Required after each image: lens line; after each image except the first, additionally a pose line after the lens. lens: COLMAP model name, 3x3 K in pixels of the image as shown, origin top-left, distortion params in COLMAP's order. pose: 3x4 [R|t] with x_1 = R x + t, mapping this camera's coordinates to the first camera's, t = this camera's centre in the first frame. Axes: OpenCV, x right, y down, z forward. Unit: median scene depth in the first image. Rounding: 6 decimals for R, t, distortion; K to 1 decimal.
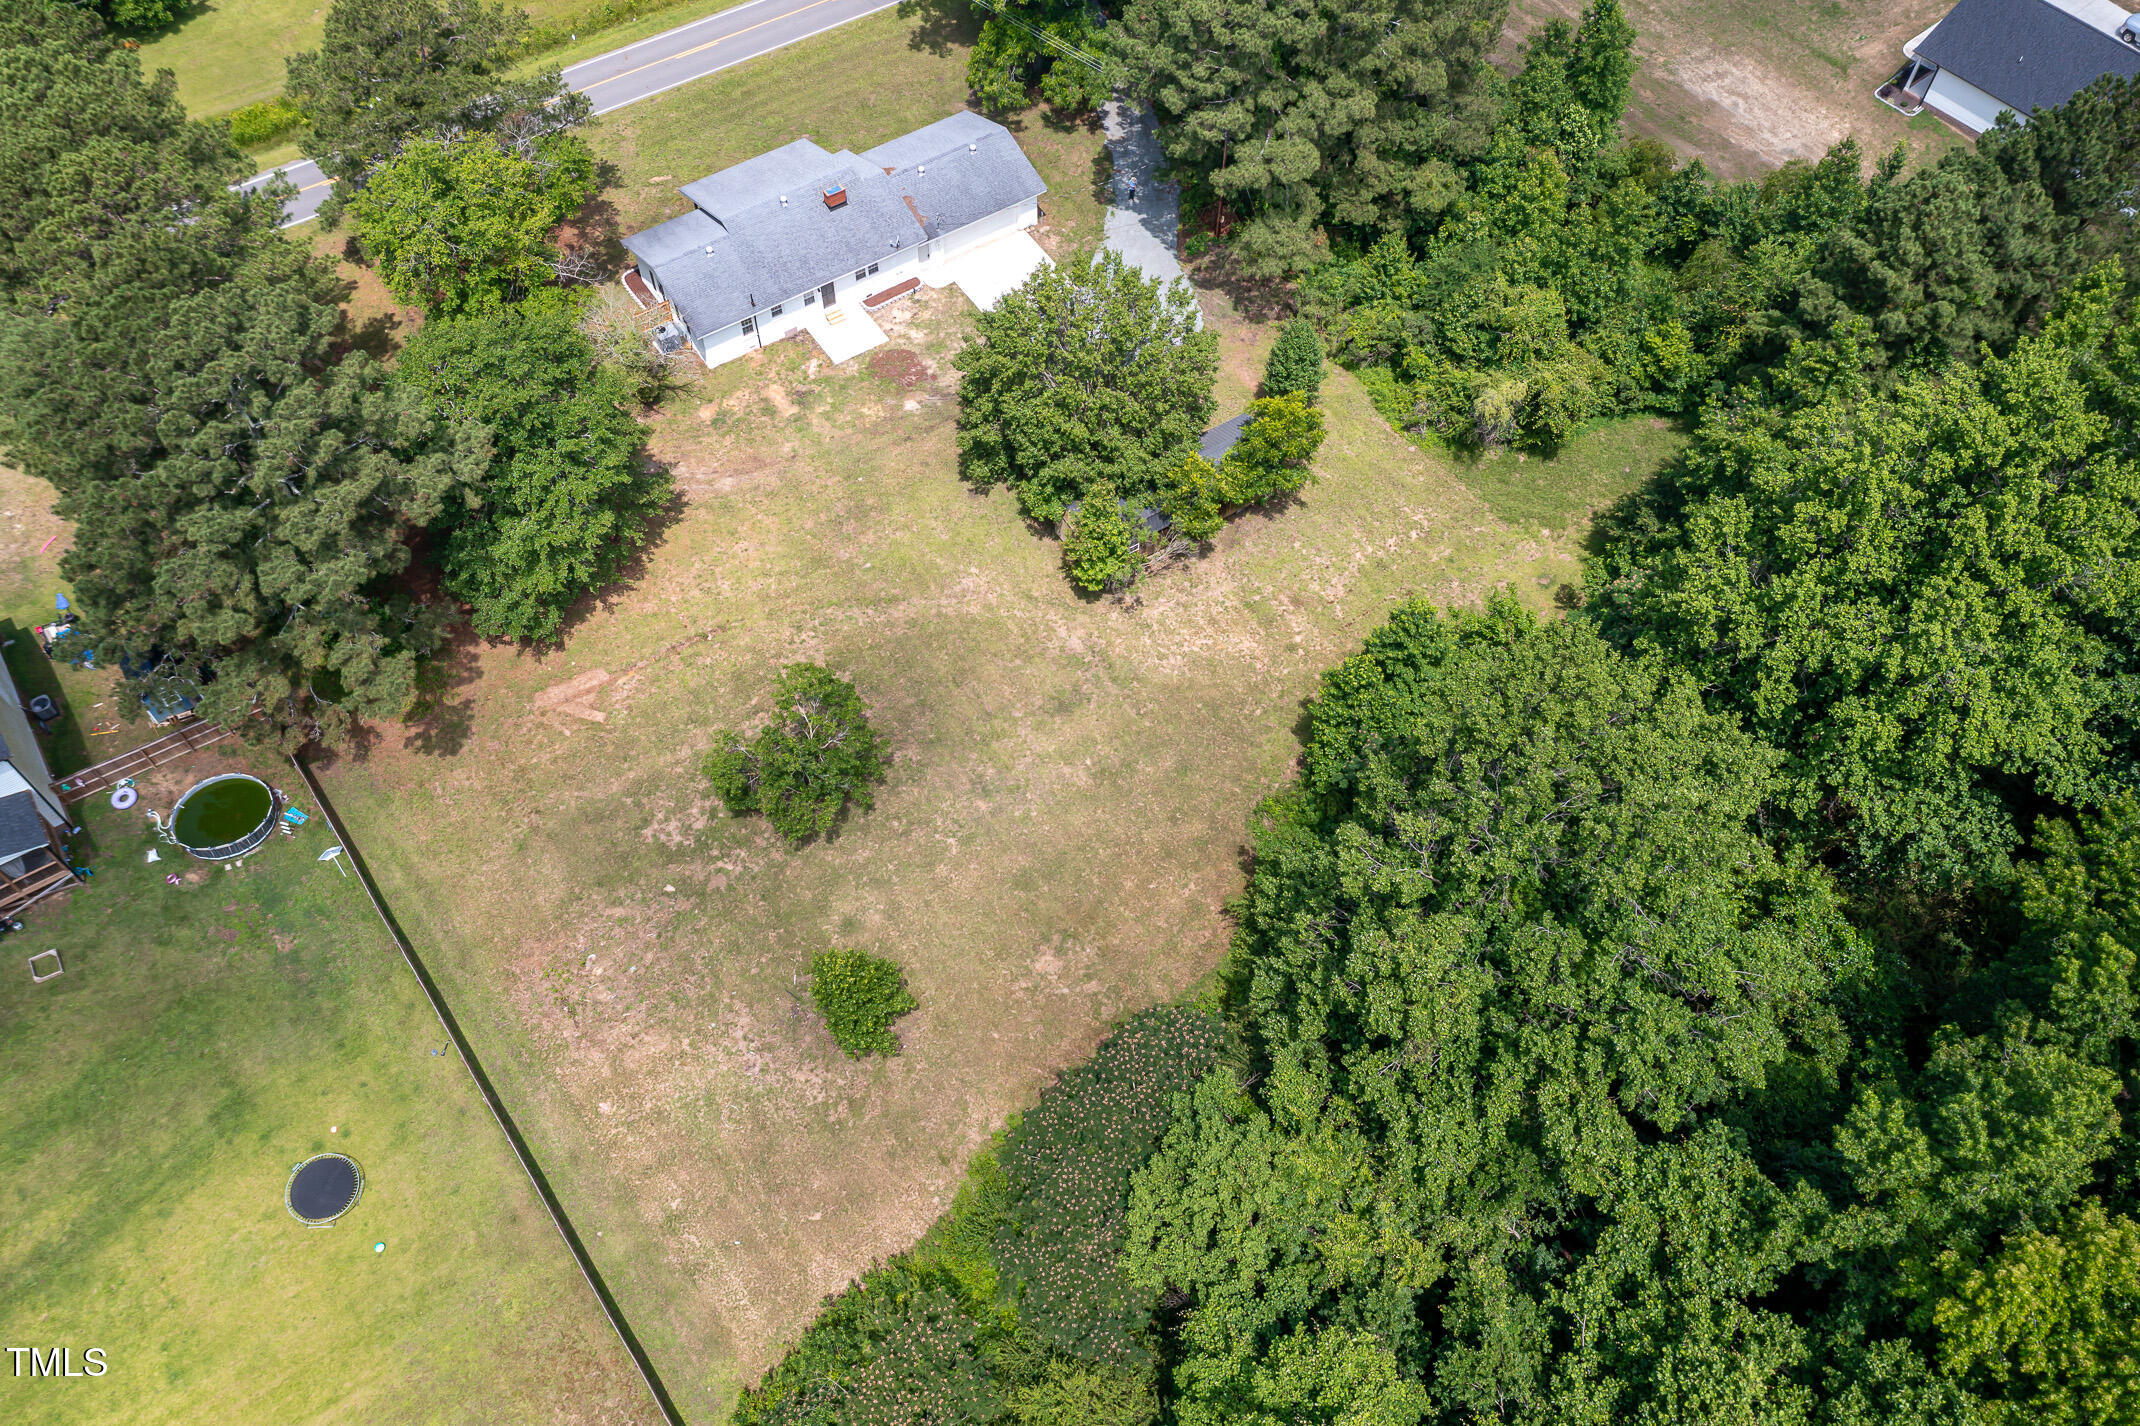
lens RADIAL K [[1678.2, 0, 1063.8], [0, 1678.2, 716.4], [0, 0, 1]] dist [-0.028206, 0.086481]
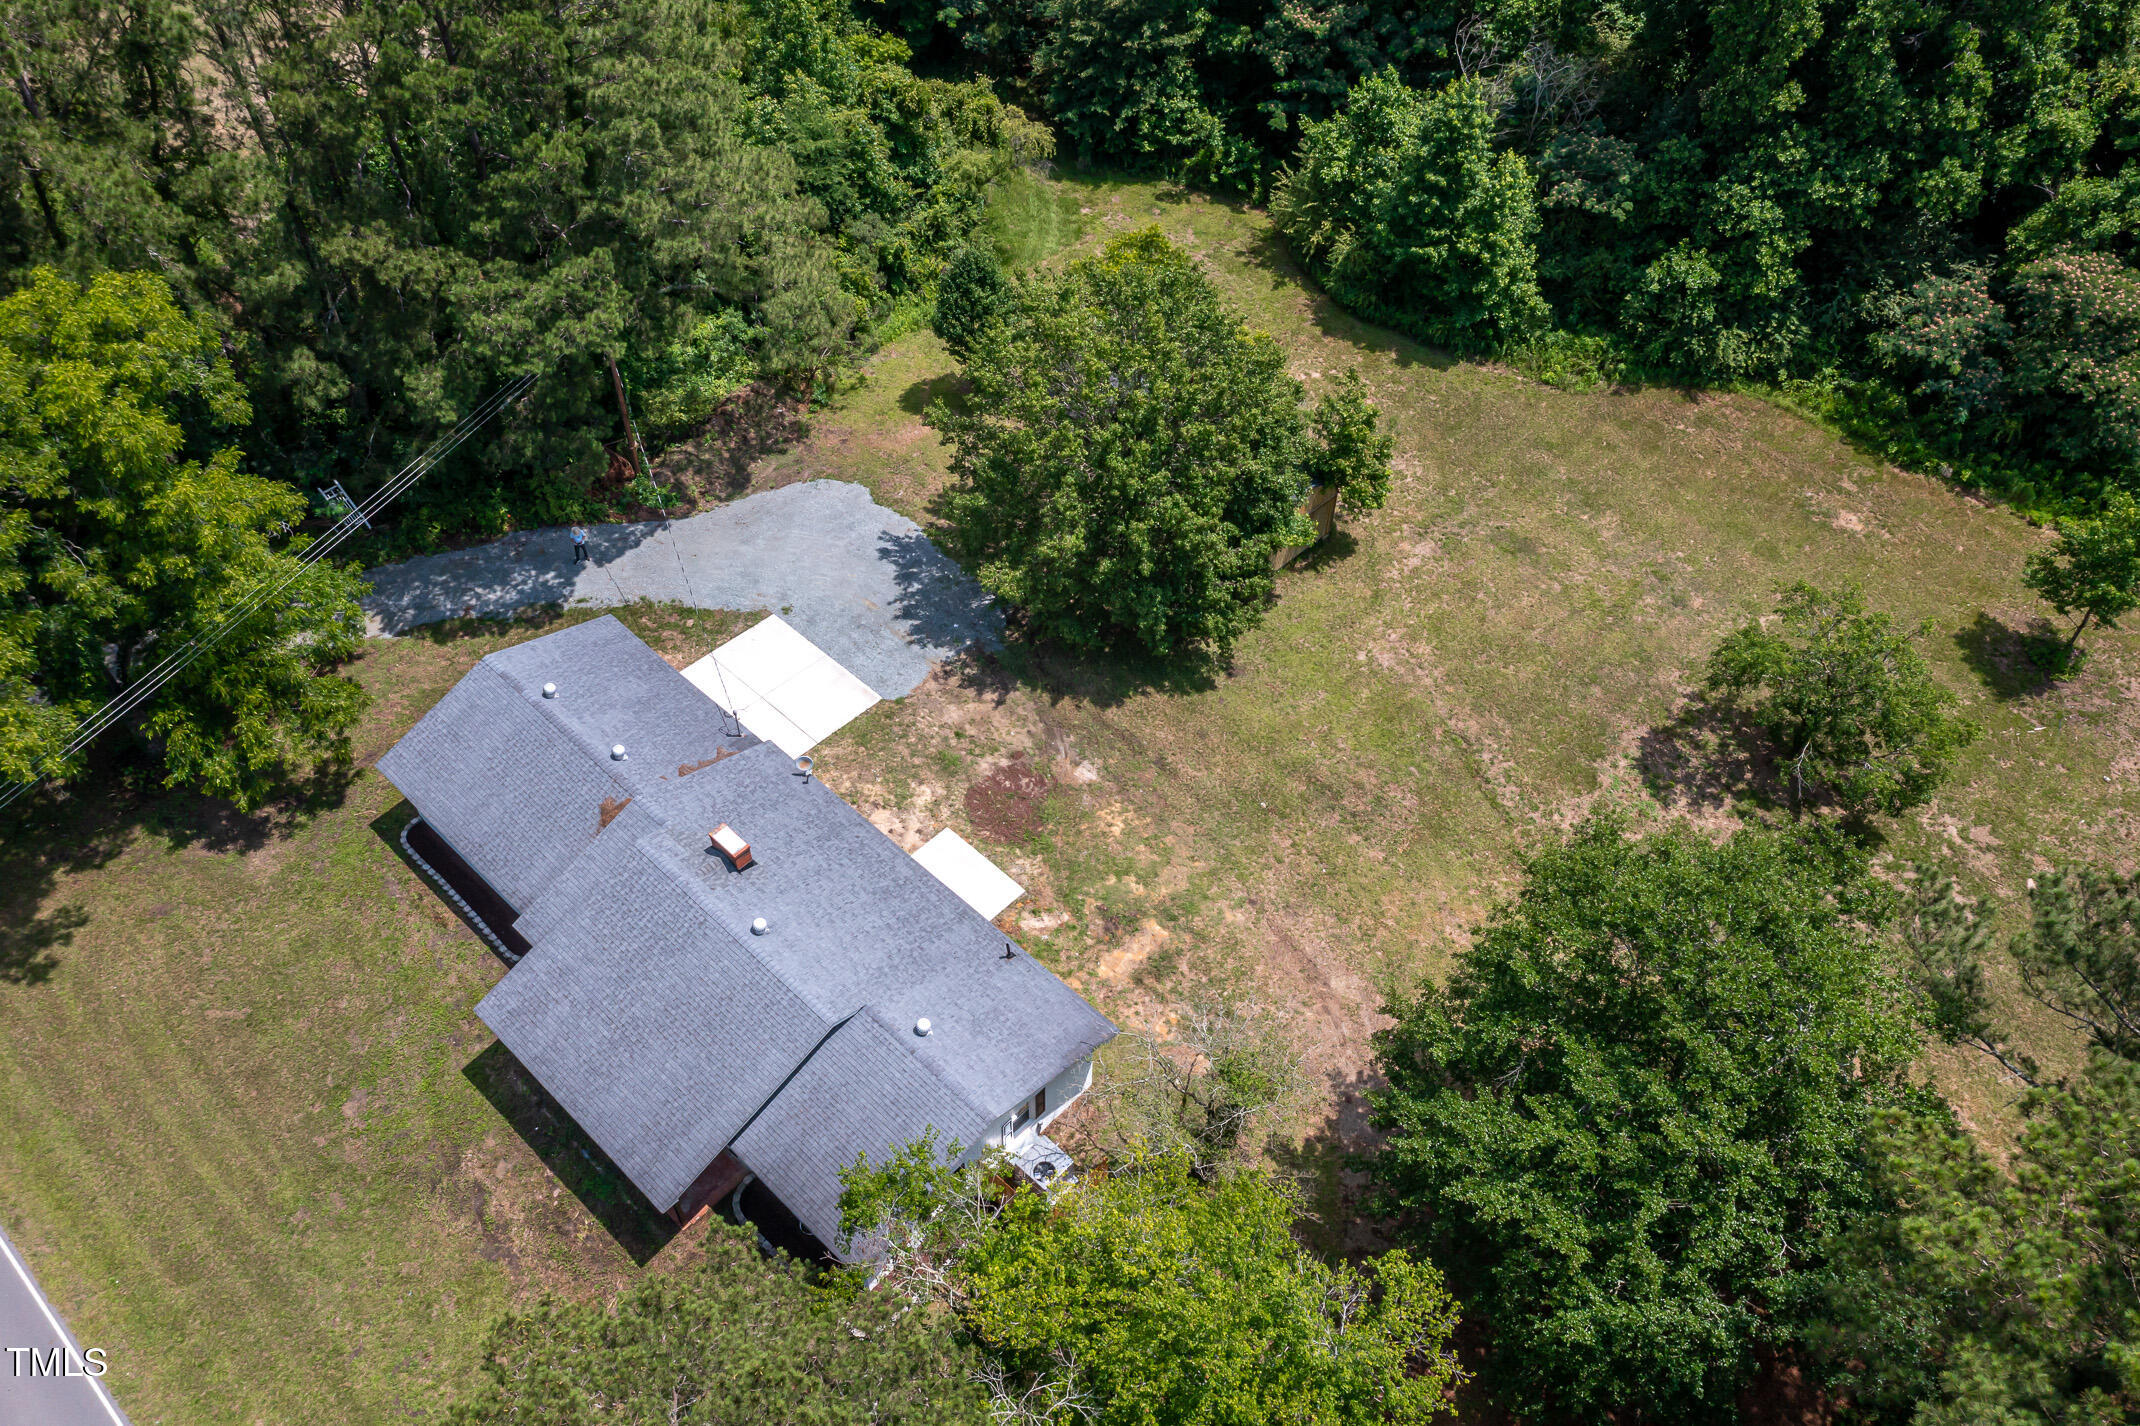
lens RADIAL K [[1666.2, 0, 1066.6], [0, 1666.2, 721.3], [0, 0, 1]] dist [-0.000314, 0.015383]
pose [[-0.211624, -0.750888, 0.625605, -0.484592], [0.808445, 0.225208, 0.543781, -0.560960], [-0.549211, 0.620845, 0.559392, 0.713811]]
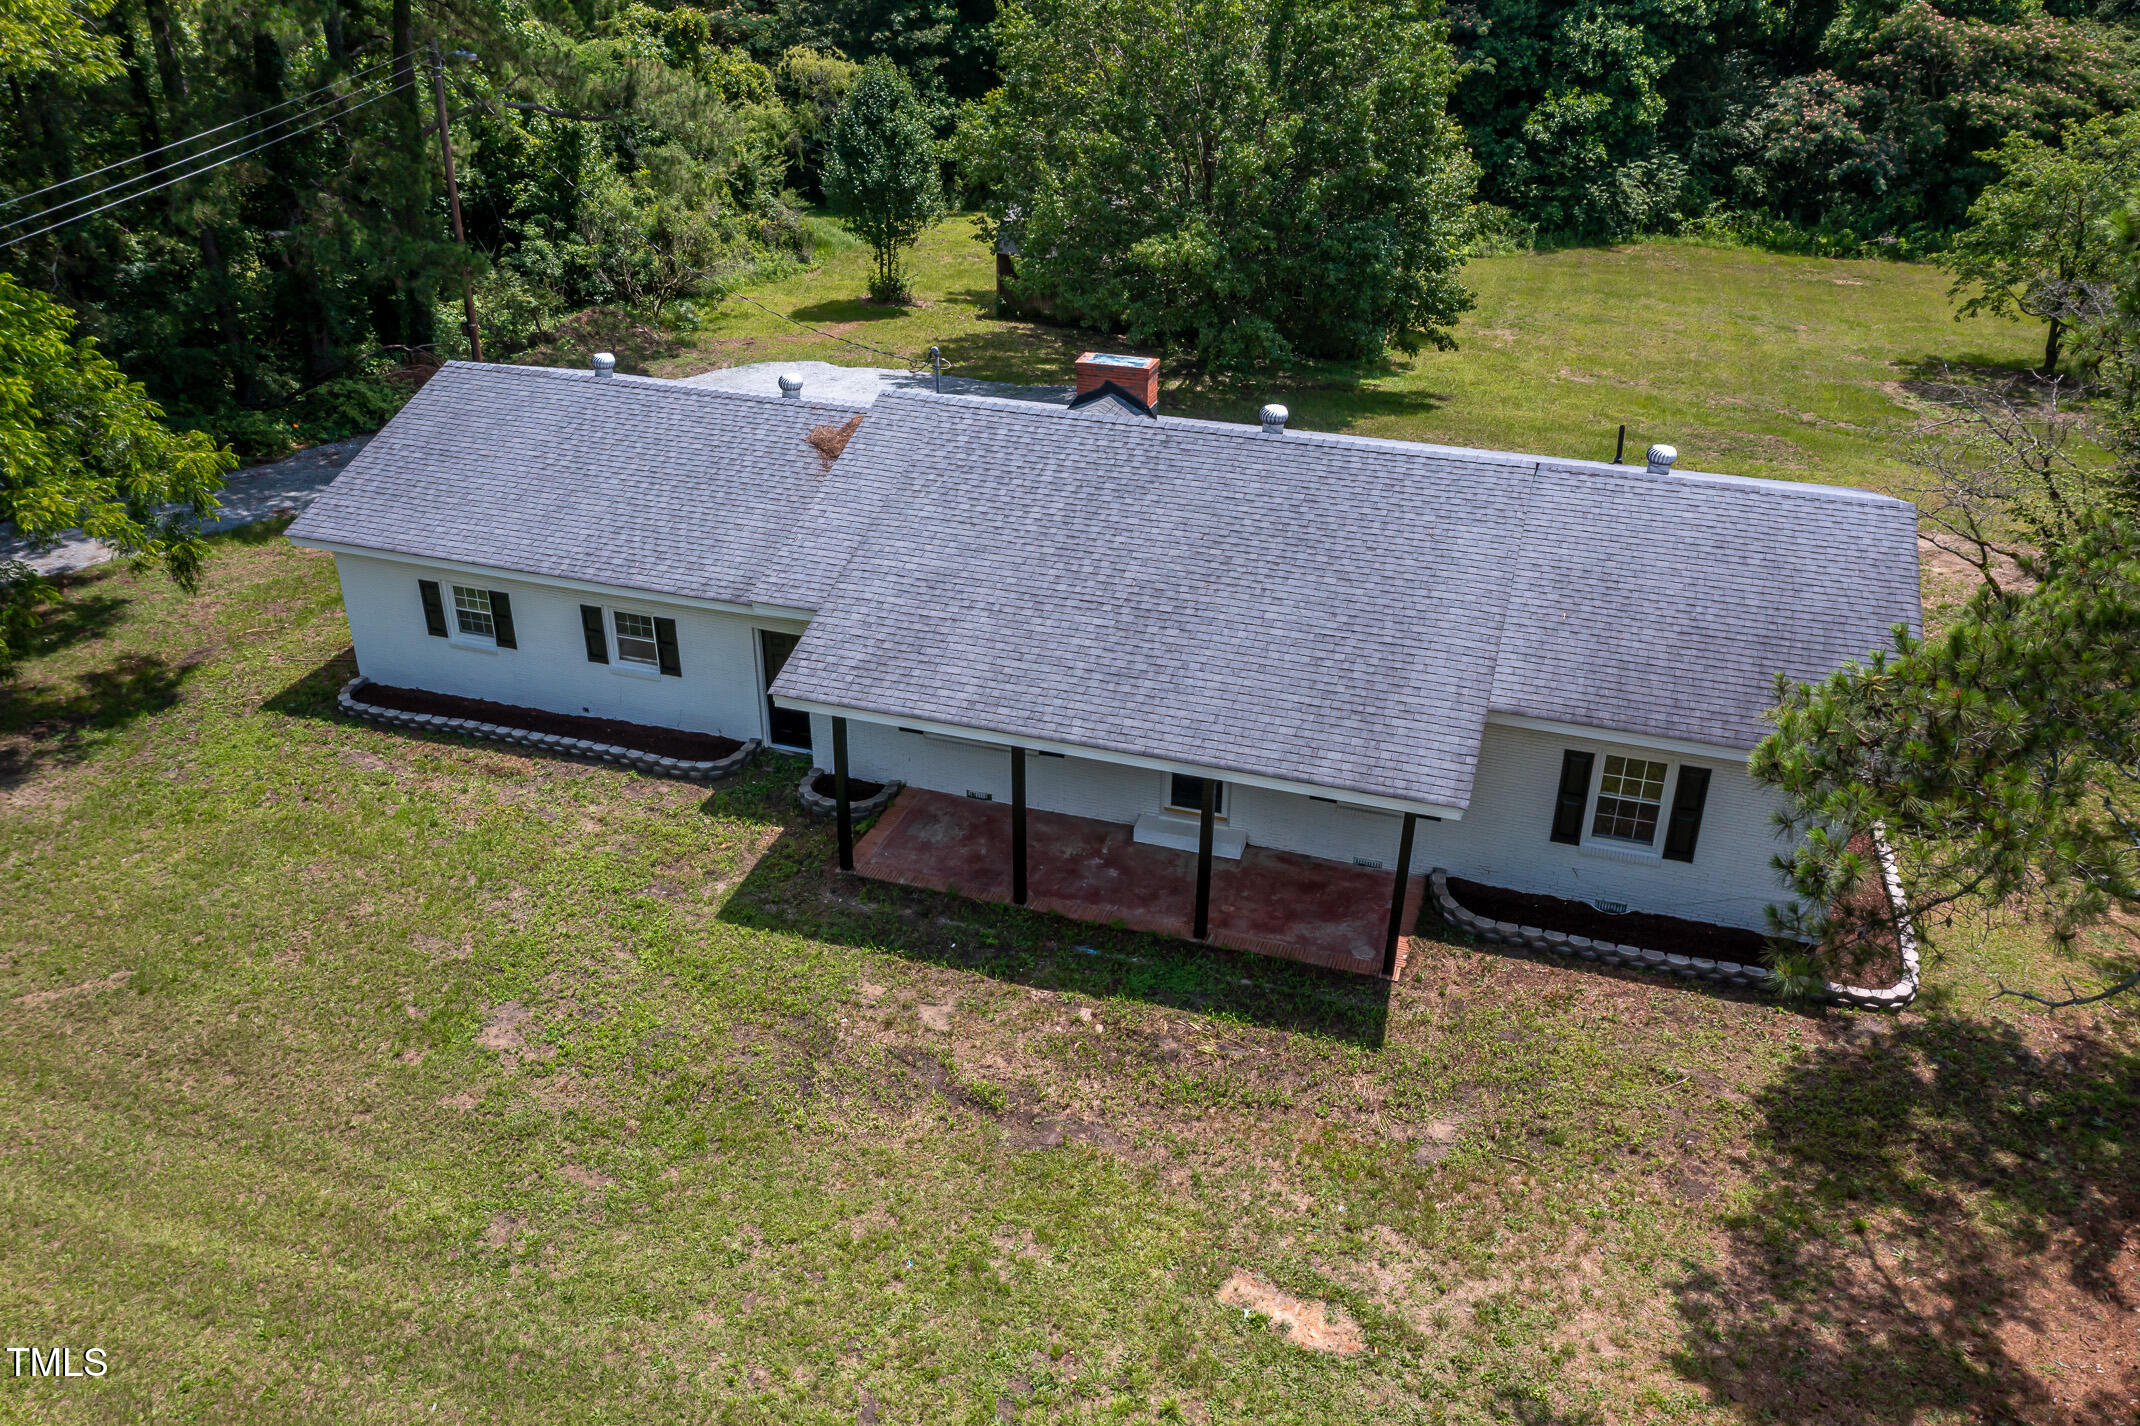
lens RADIAL K [[1685.2, 0, 1065.8], [0, 1685.2, 712.6], [0, 0, 1]] dist [-0.003890, 0.026670]
pose [[-0.607291, -0.379921, 0.697752, -0.375689], [0.655389, 0.256854, 0.710276, -0.546683], [-0.449069, 0.888643, 0.093011, 1.132967]]
